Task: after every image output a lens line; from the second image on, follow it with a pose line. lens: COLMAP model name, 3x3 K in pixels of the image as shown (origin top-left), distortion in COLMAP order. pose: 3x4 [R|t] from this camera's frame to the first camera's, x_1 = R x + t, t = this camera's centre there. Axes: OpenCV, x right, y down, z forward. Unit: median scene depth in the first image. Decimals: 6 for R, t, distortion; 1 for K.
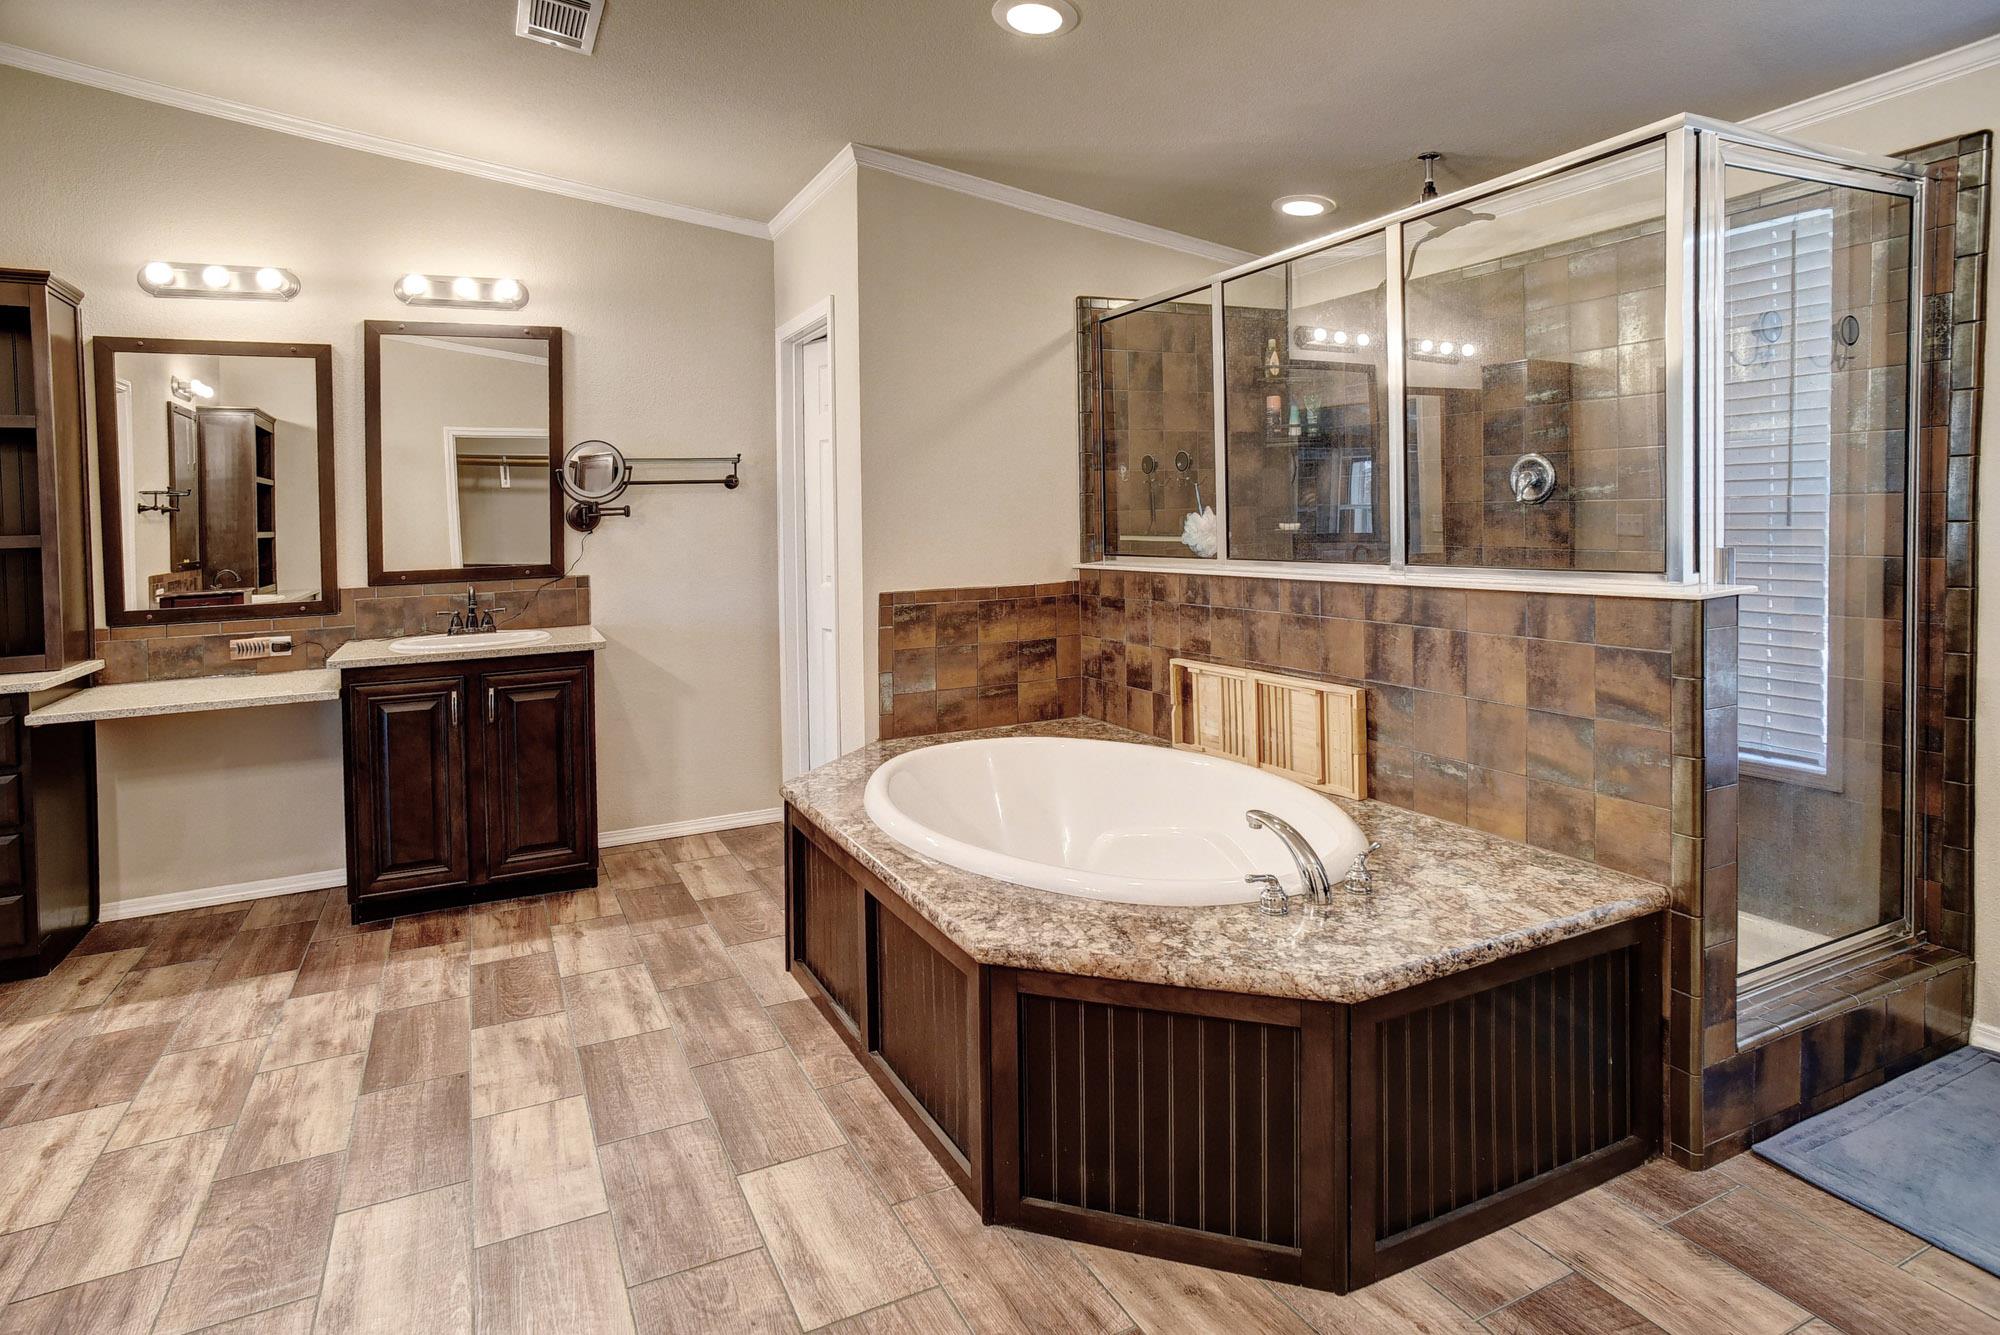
lens RADIAL K [[1080.3, 0, 1000.0], [0, 1080.3, 667.5], [0, 0, 1]] dist [-0.057027, 0.032227]
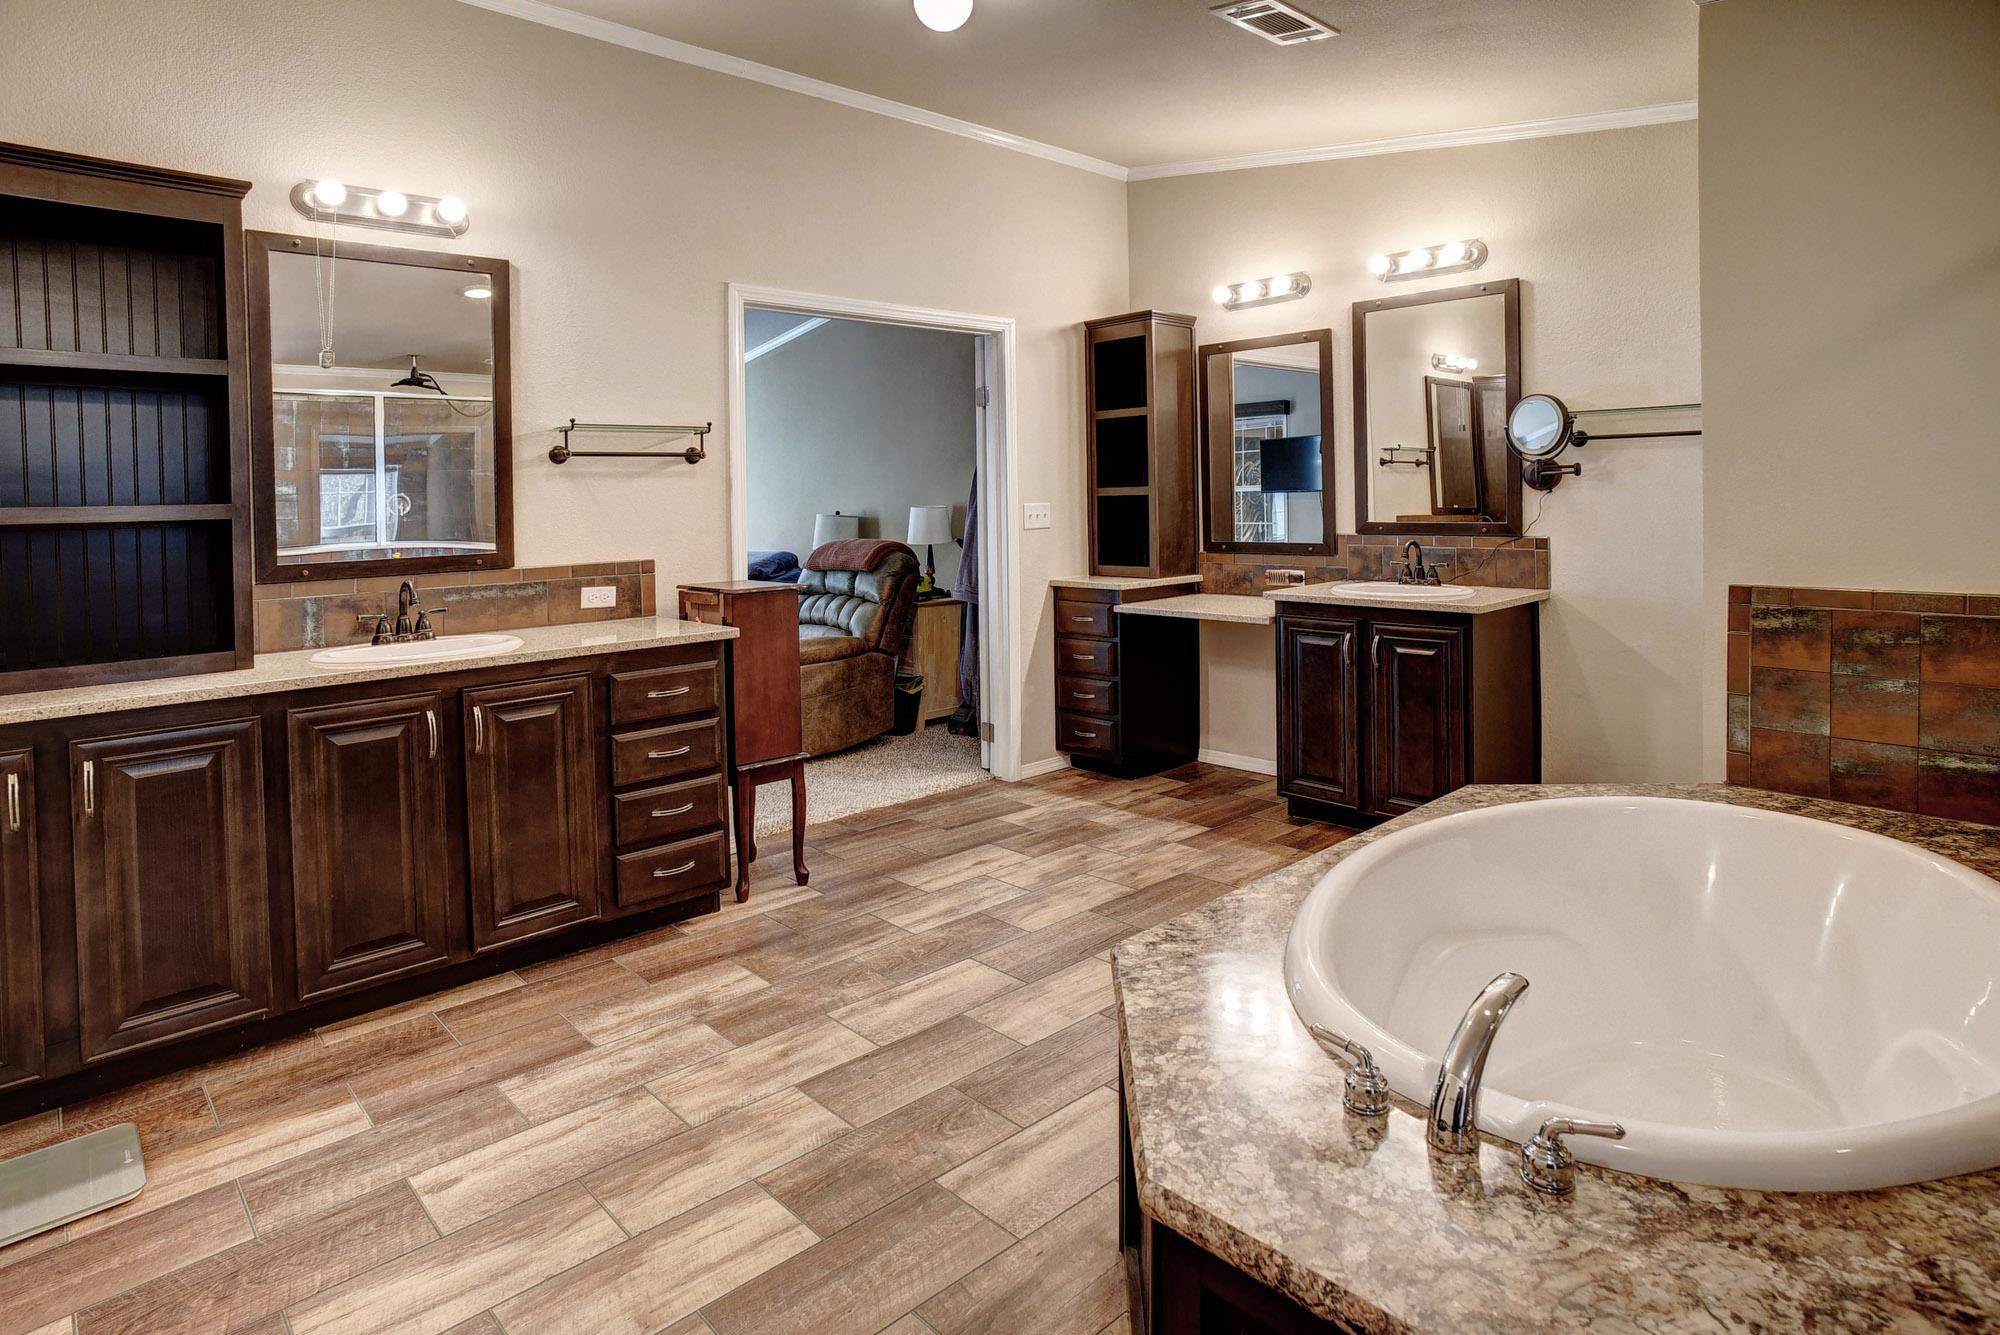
lens RADIAL K [[1057.1, 0, 995.4], [0, 1057.1, 610.9], [0, 0, 1]] dist [-0.016781, 0.001270]
pose [[0.313989, 0.124527, -0.941225, 0.391465], [-0.122218, 0.988414, 0.089999, -0.052854], [0.941527, 0.086776, 0.325571, 0.287542]]
